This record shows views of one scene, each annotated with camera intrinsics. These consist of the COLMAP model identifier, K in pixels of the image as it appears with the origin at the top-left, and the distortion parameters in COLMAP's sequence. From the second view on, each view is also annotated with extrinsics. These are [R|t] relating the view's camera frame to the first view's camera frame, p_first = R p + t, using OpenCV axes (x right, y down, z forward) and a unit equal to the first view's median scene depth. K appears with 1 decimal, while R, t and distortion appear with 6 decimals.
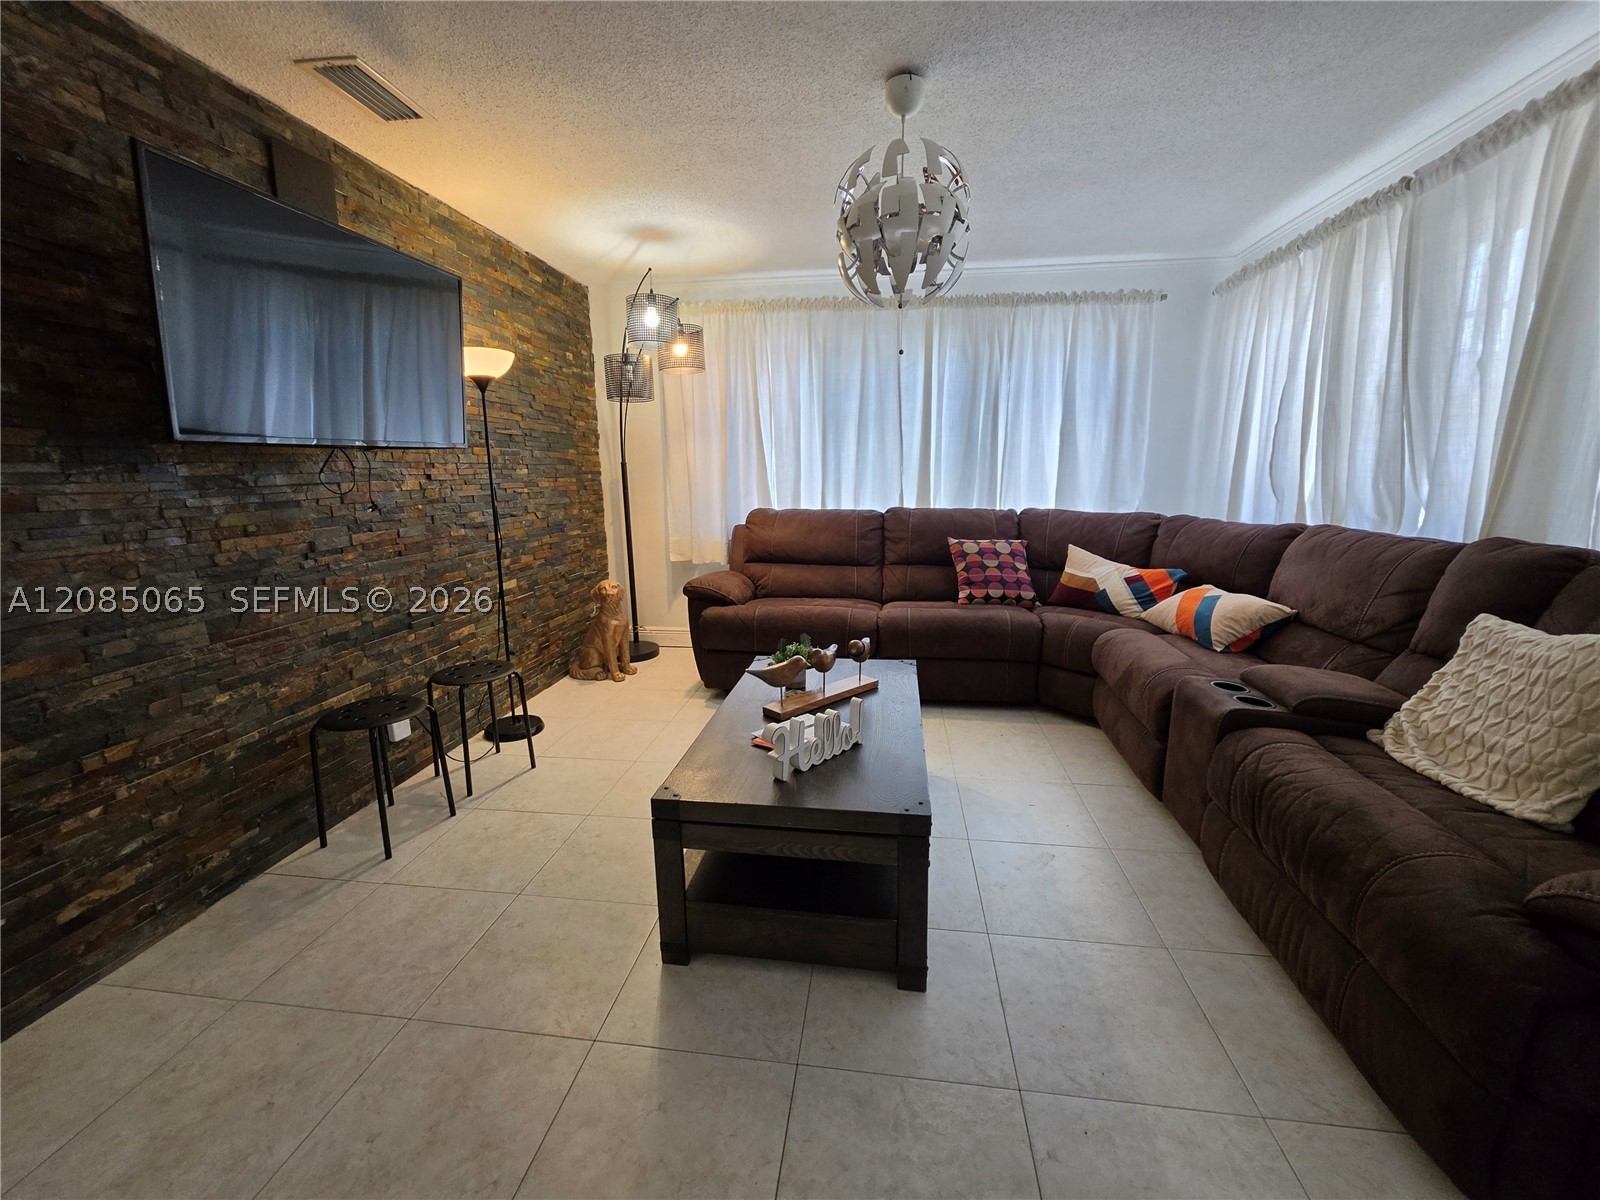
lens RADIAL K [[640.8, 0, 805.5], [0, 640.8, 596.7], [0, 0, 1]] dist [-0.009253, 0.002568]
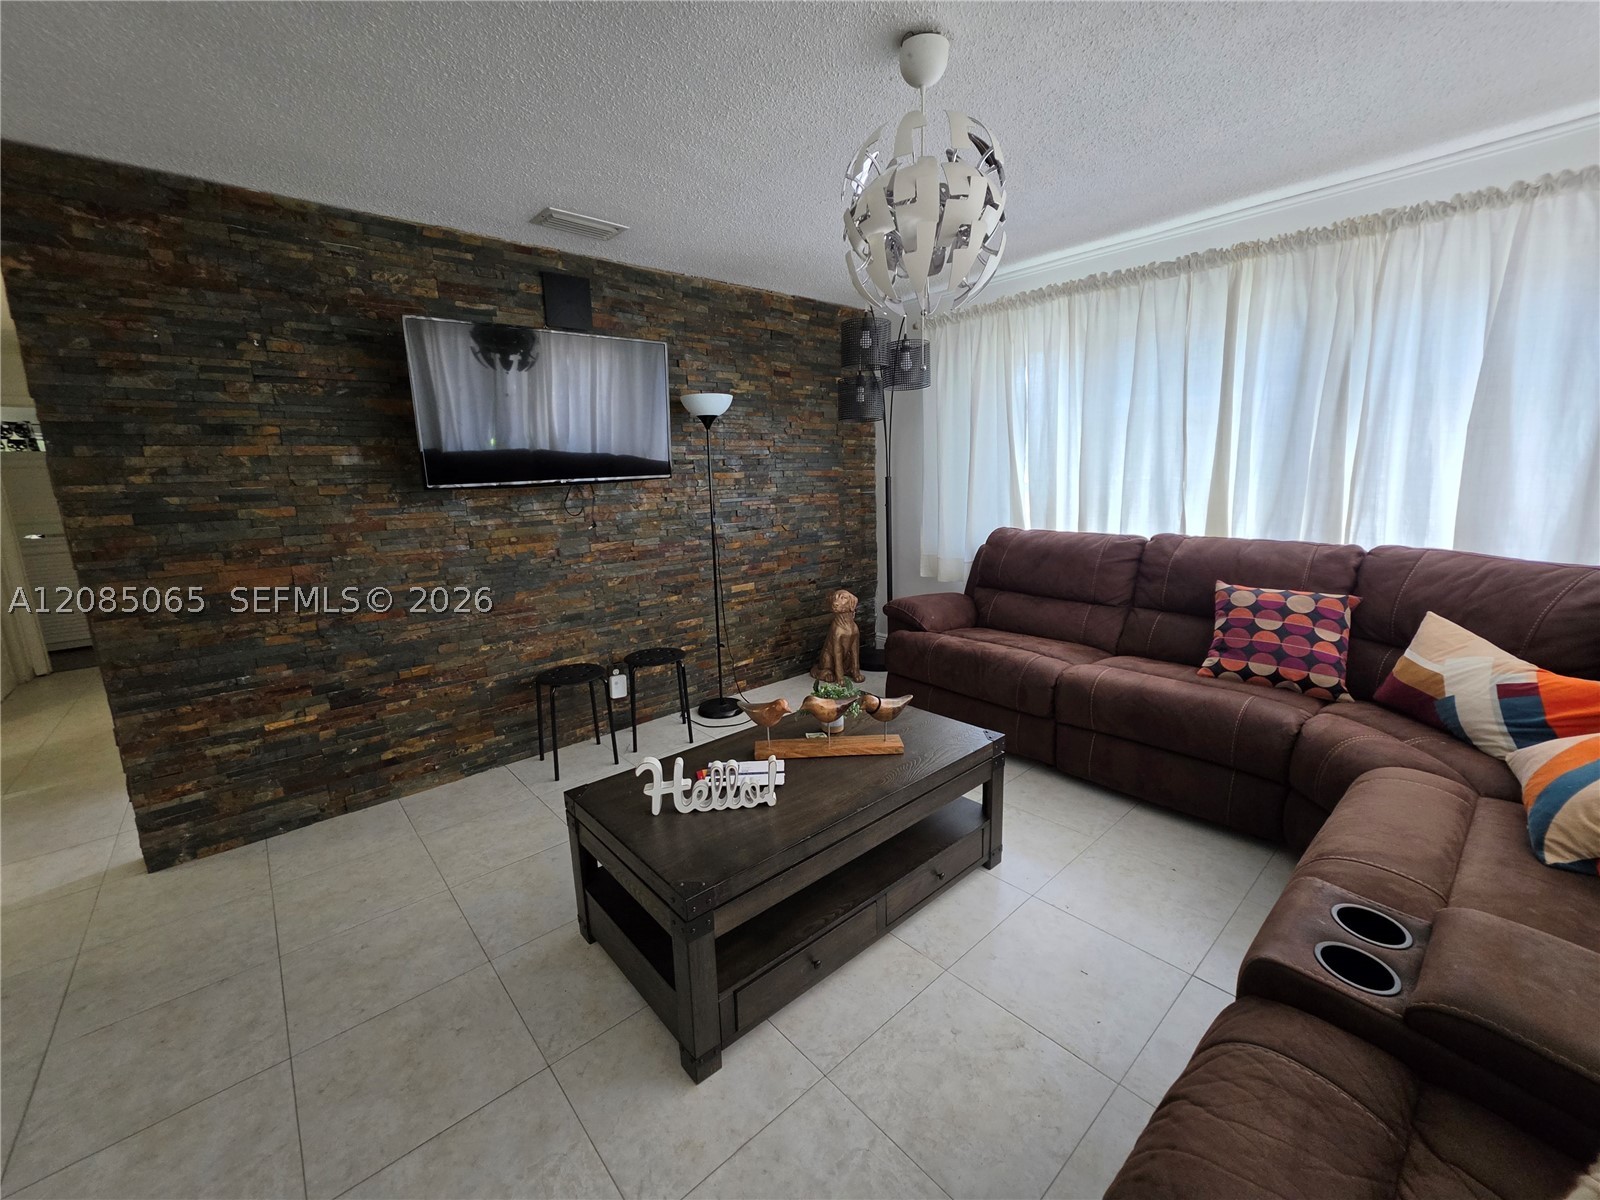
lens RADIAL K [[640.8, 0, 805.5], [0, 640.8, 596.7], [0, 0, 1]] dist [-0.009253, 0.002568]
pose [[0.760035, 0.109276, -0.640629, 0.565721], [-0.104144, 0.993502, 0.045912, -0.100319], [0.641483, 0.031823, 0.766477, 0.252513]]
